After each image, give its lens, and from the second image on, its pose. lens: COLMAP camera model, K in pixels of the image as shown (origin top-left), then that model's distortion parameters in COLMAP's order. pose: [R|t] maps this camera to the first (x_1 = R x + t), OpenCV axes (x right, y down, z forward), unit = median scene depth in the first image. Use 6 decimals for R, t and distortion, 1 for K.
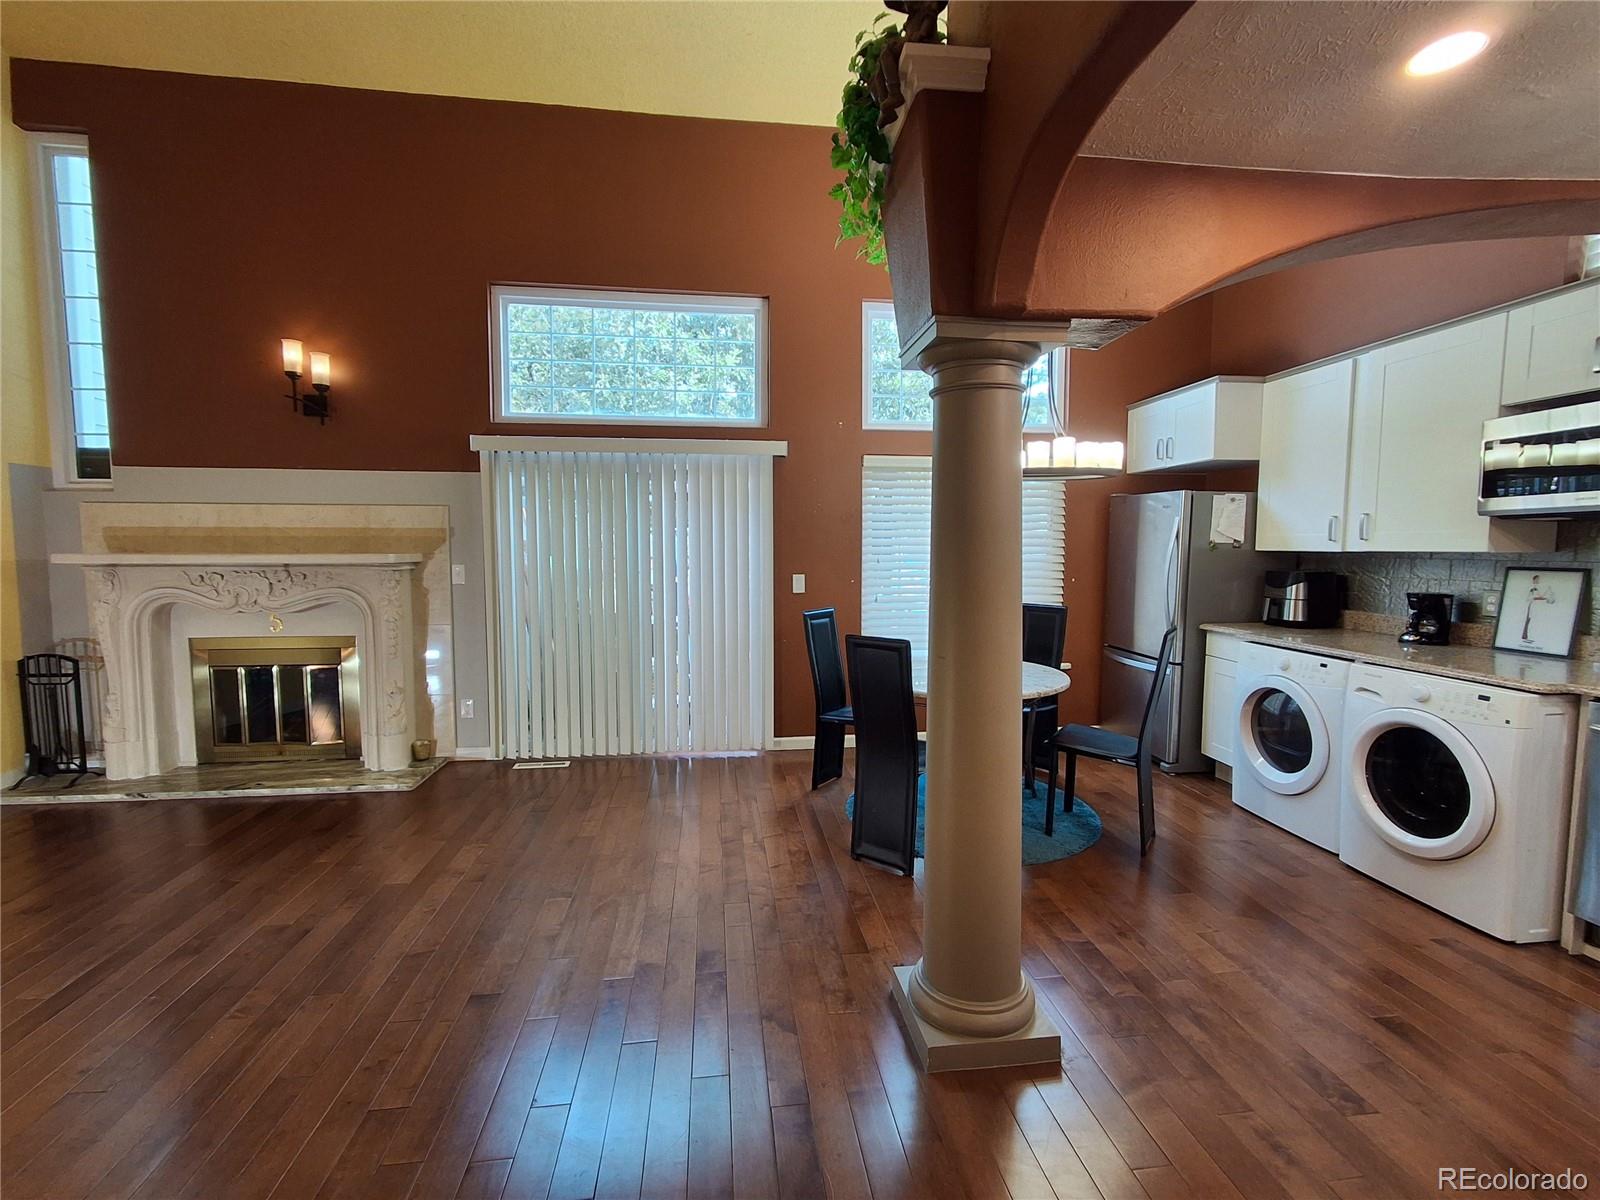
lens RADIAL K [[728.0, 0, 800.0], [0, 728.0, 600.0], [0, 0, 1]] dist [0.001827, 0.000122]
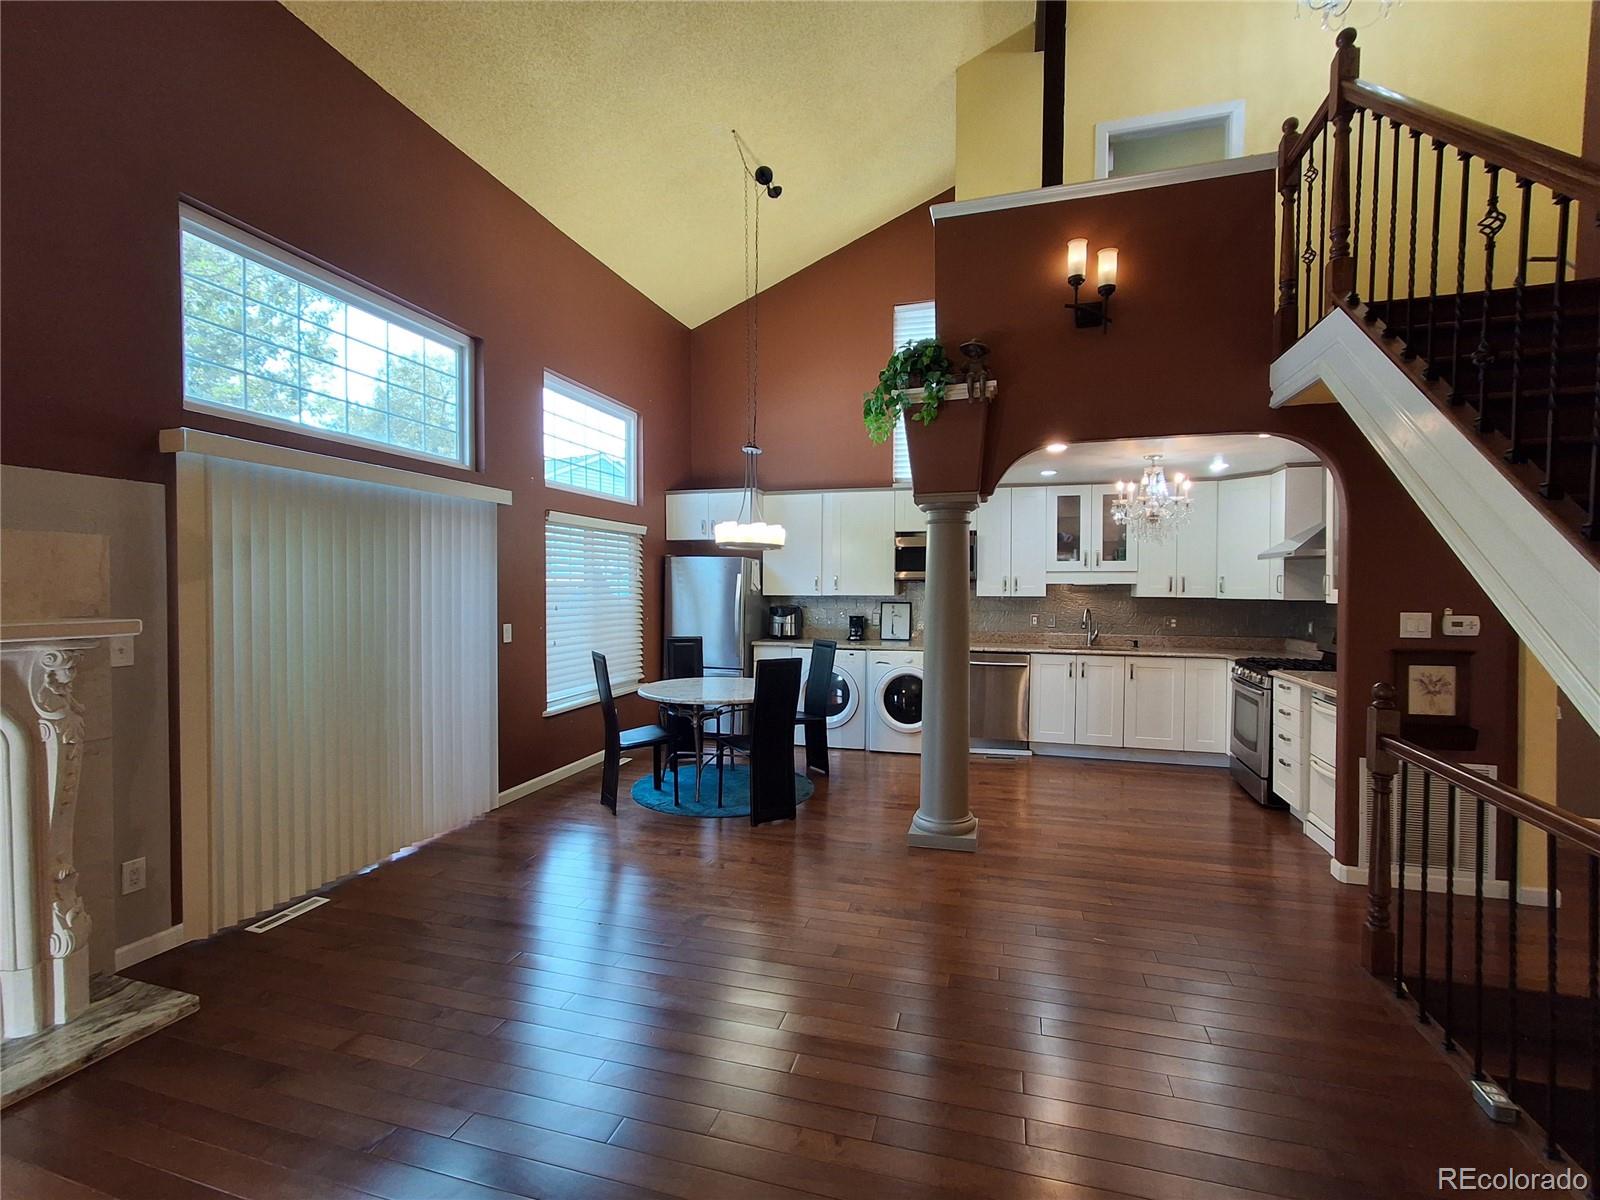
lens RADIAL K [[728.0, 0, 800.0], [0, 728.0, 600.0], [0, 0, 1]] dist [0.001827, 0.000122]
pose [[0.393347, -0.019615, 0.919181, -0.857326], [0.063197, 0.997985, -0.005748, -0.041481], [-0.917215, 0.060350, 0.393794, 0.274074]]
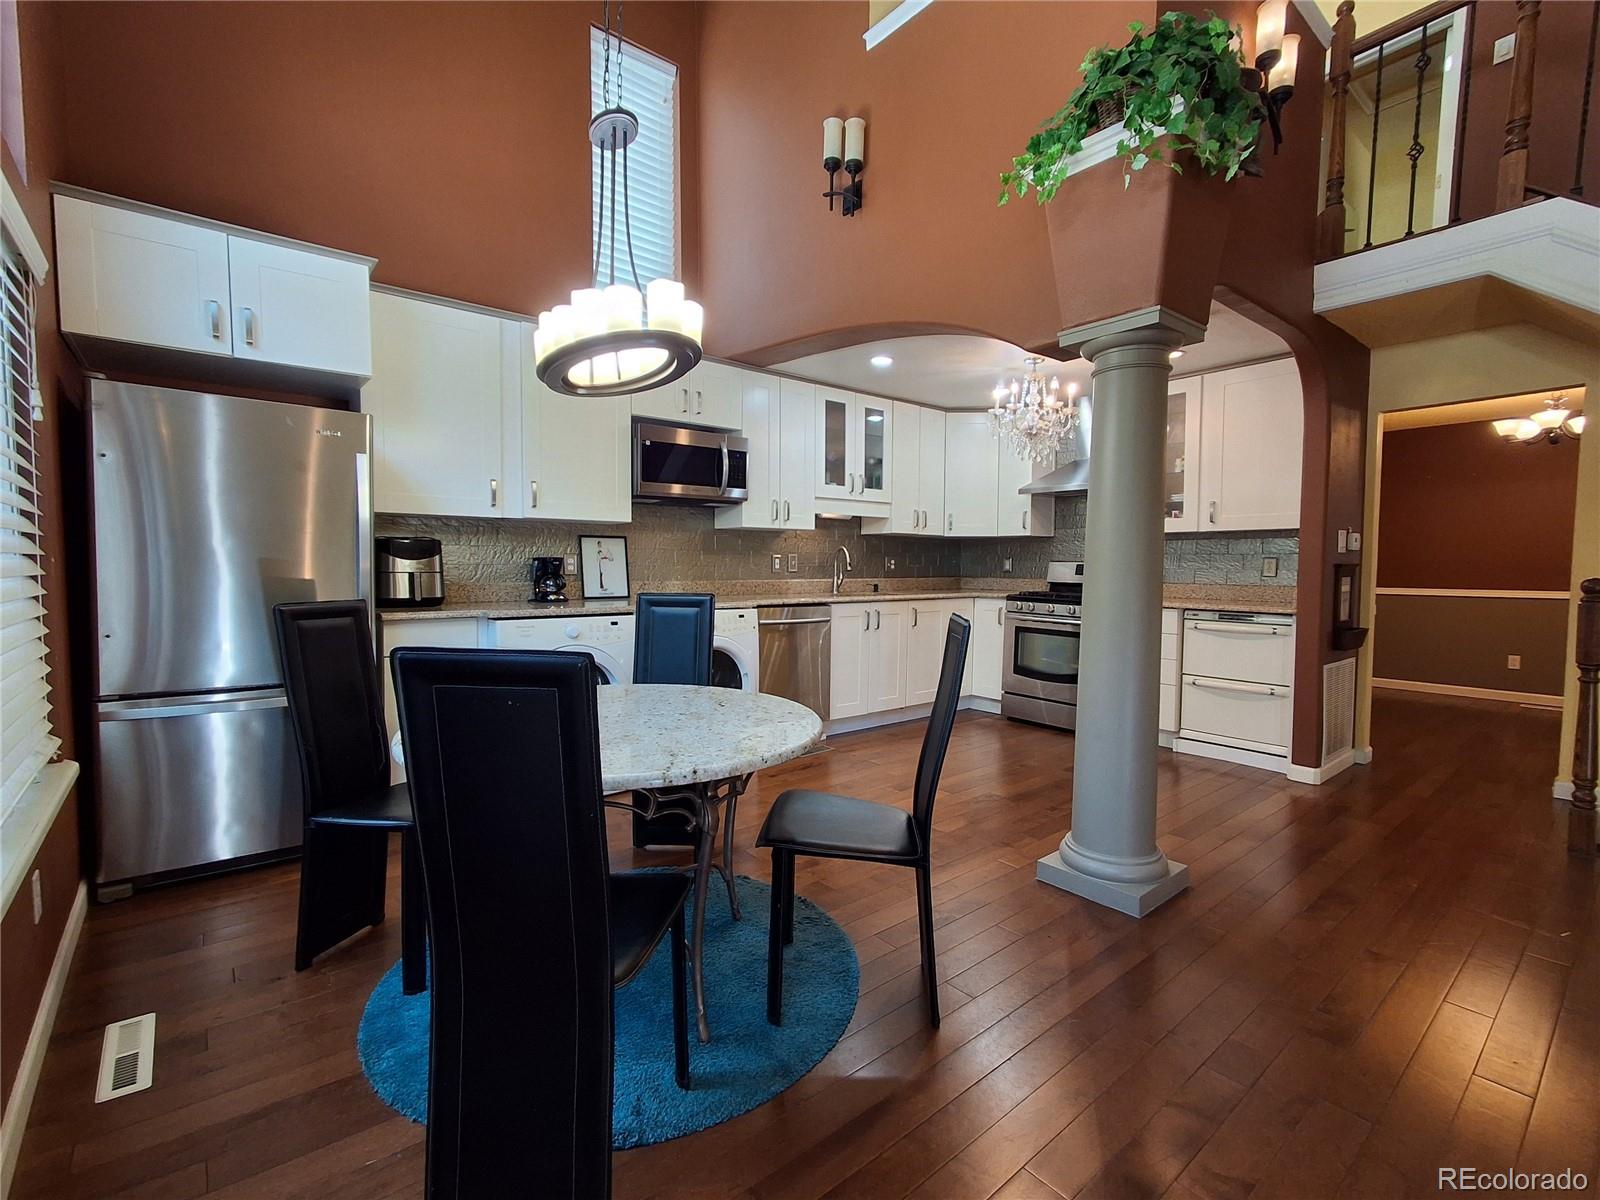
lens RADIAL K [[728.0, 0, 800.0], [0, 728.0, 600.0], [0, 0, 1]] dist [0.001827, 0.000122]
pose [[-0.539461, -0.045862, 0.840761, -0.242467], [0.053263, 0.994657, 0.088432, -0.018272], [-0.840324, 0.092487, -0.534136, 1.032856]]
